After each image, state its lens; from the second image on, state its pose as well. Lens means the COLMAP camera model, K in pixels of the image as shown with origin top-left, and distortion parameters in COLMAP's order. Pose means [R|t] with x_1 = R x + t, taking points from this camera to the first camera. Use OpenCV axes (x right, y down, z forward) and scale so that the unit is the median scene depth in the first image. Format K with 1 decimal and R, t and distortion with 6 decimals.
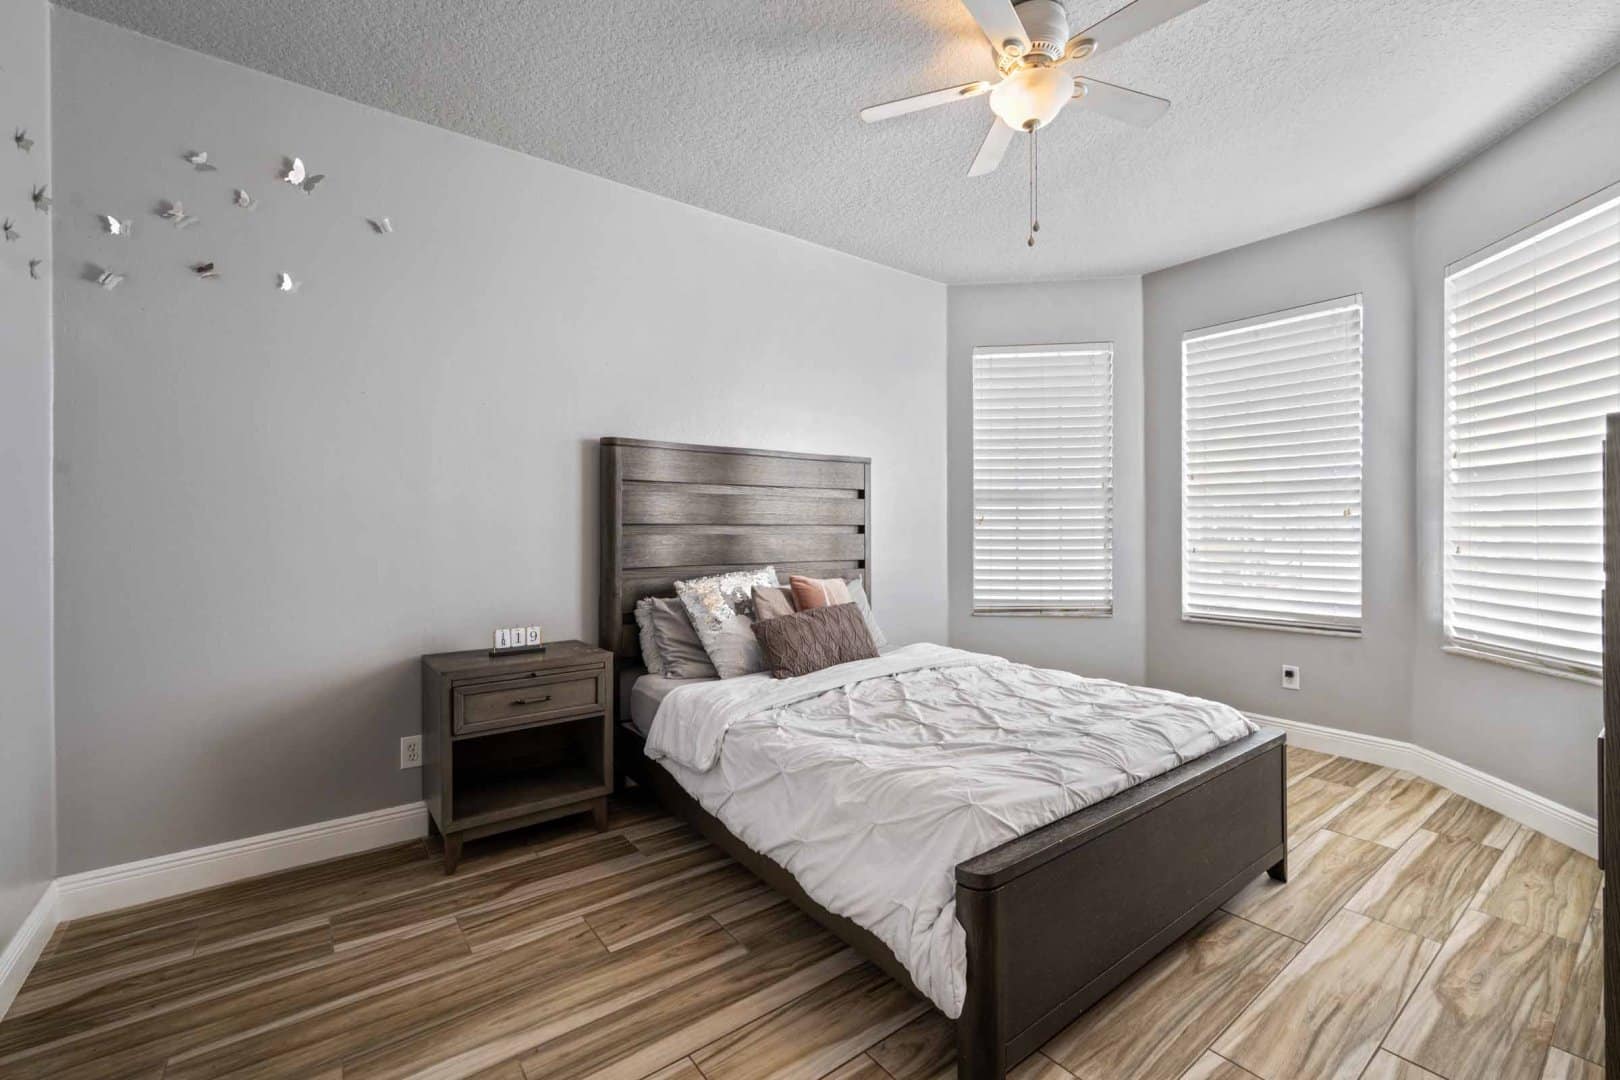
lens RADIAL K [[682.6, 0, 810.4], [0, 682.6, 526.1], [0, 0, 1]] dist [0.001983, 0.000010]
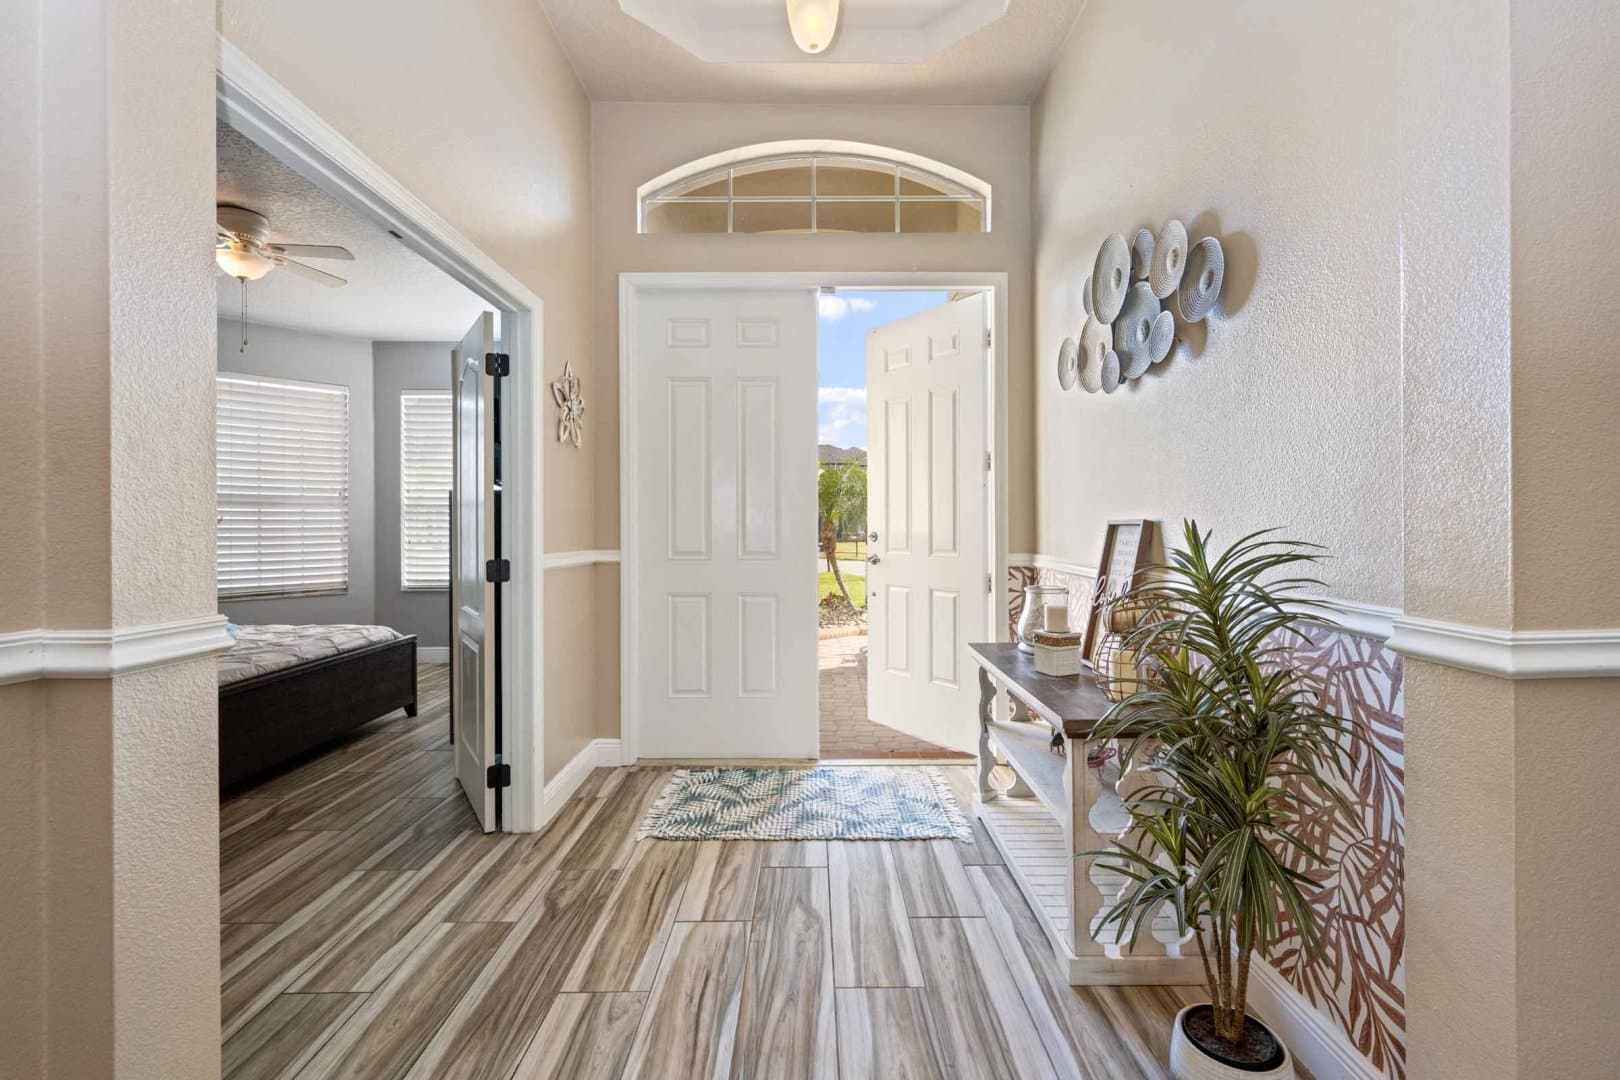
lens RADIAL K [[682.6, 0, 810.4], [0, 682.6, 526.1], [0, 0, 1]] dist [0.001983, 0.000010]
pose [[0.598656, 0.000316, 0.801006, -0.086846], [-0.003650, 0.999991, 0.002333, -0.004628], [-0.800998, -0.004321, 0.598651, -0.538684]]
